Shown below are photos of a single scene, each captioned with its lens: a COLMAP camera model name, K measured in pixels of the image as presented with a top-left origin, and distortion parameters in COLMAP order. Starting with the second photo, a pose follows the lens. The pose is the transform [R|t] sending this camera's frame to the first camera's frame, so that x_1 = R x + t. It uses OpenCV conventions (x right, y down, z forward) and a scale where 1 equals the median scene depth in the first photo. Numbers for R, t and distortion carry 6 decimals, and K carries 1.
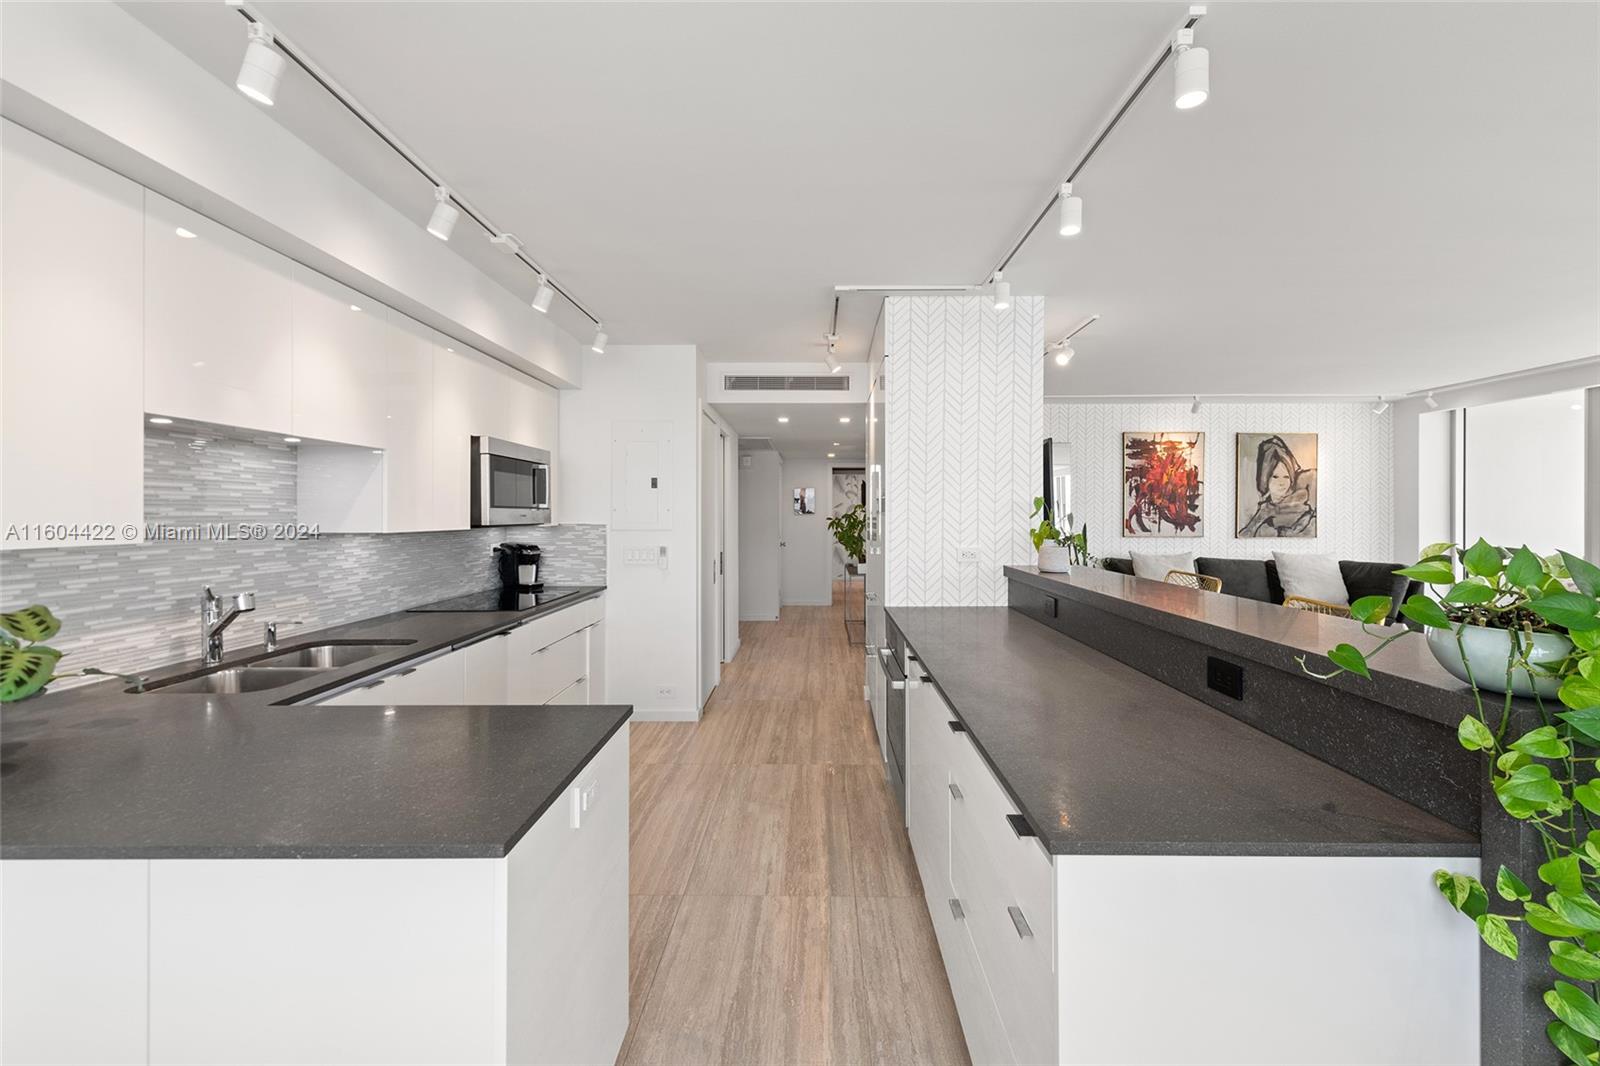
lens RADIAL K [[655.3, 0, 809.0], [0, 655.3, 515.0], [0, 0, 1]] dist [0.007971, -0.000358]
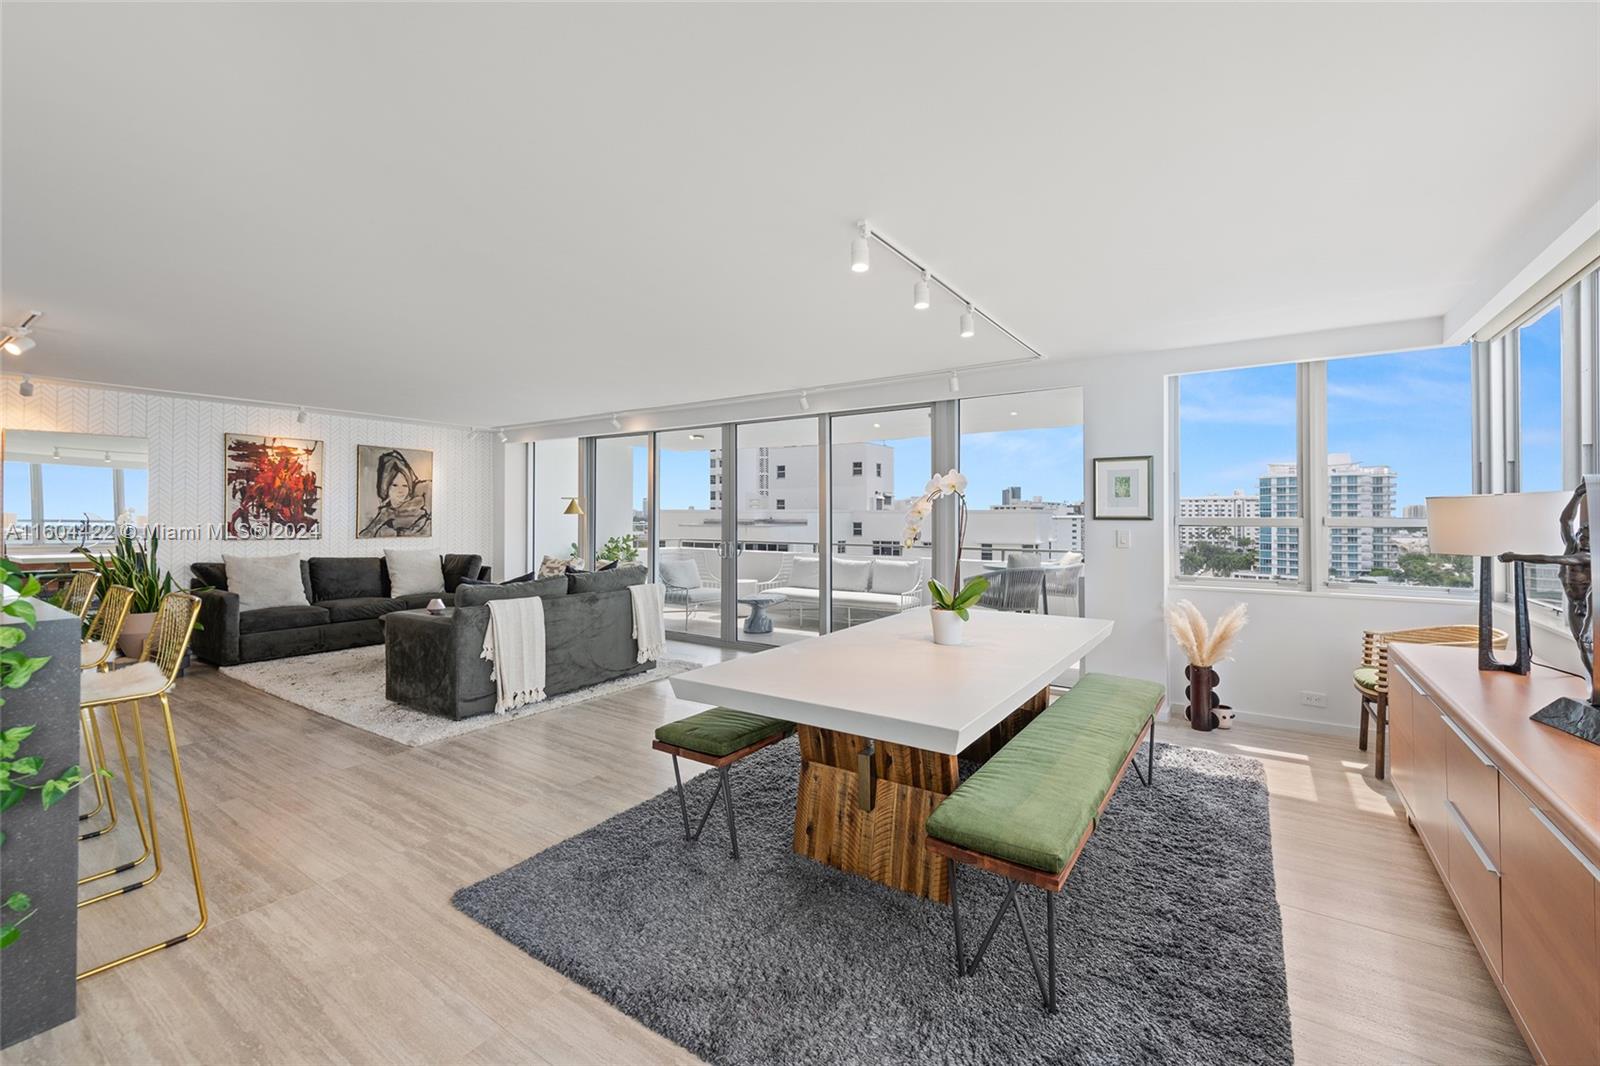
lens RADIAL K [[654.9, 0, 823.1], [0, 654.9, 510.6], [0, 0, 1]] dist [0.018652, -0.006870]
pose [[0.542080, 0.008262, 0.840287, 0.208099], [-0.000265, 0.999953, -0.009661, -0.002857], [-0.840327, 0.005014, 0.542056, -0.421203]]
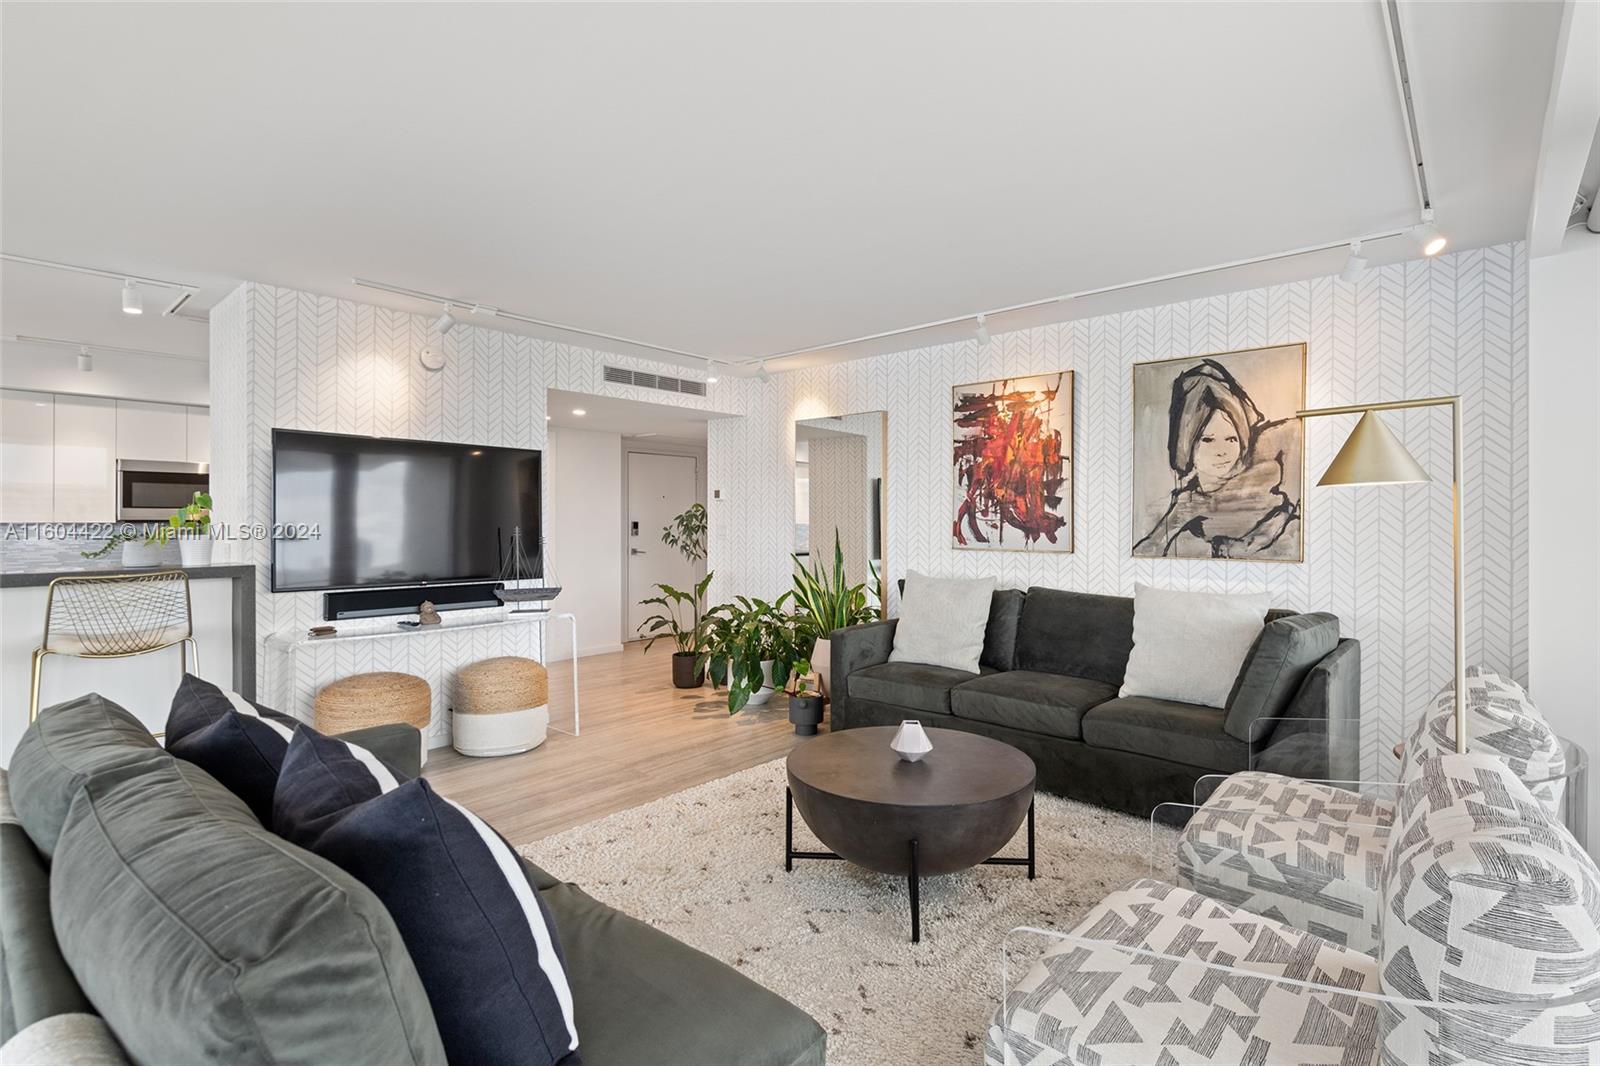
lens RADIAL K [[747.8, 0, 821.2], [0, 747.8, 520.7], [0, 0, 1]] dist [0.012946, -0.012377]
pose [[0.760820, 0.001903, -0.648960, 1.310648], [-0.002988, 0.999995, -0.000570, 0.009348], [0.648956, 0.002373, 0.760822, 0.551602]]
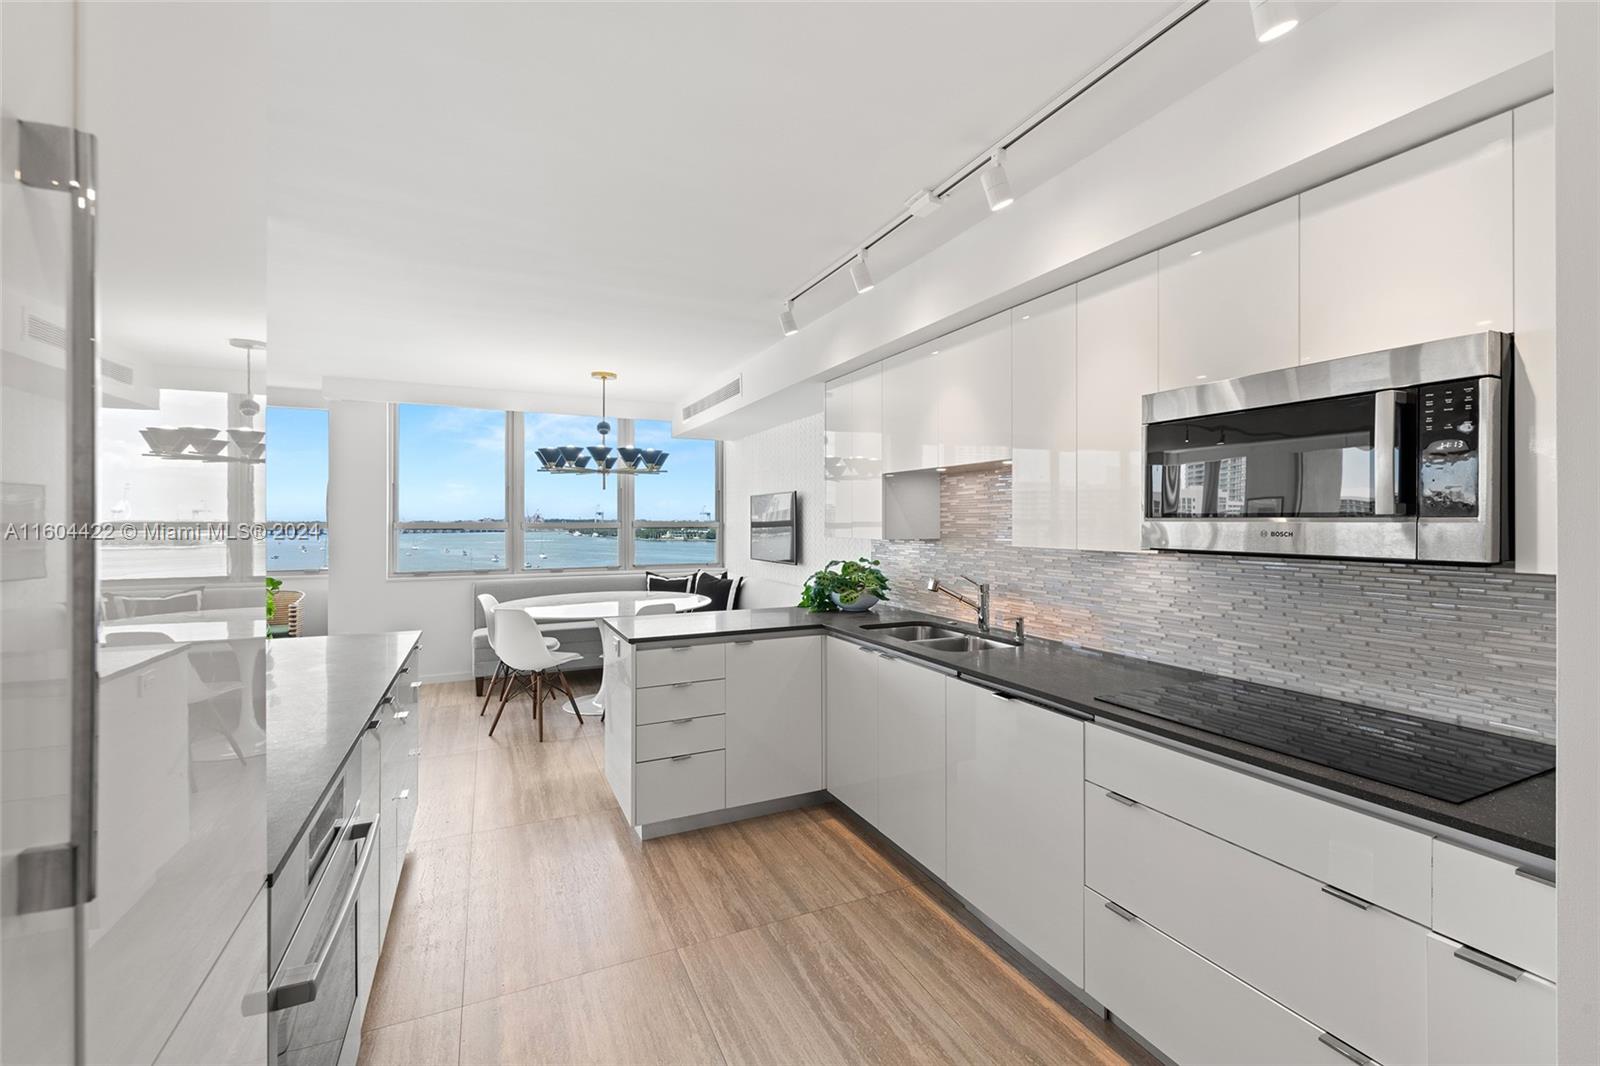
lens RADIAL K [[736.9, 0, 828.8], [0, 736.9, 522.5], [0, 0, 1]] dist [0.013366, -0.009202]
pose [[-0.900330, 0.003348, -0.435195, 0.033704], [0.001913, 0.999991, 0.003735, -0.006949], [0.435204, 0.002530, -0.900328, 1.099605]]
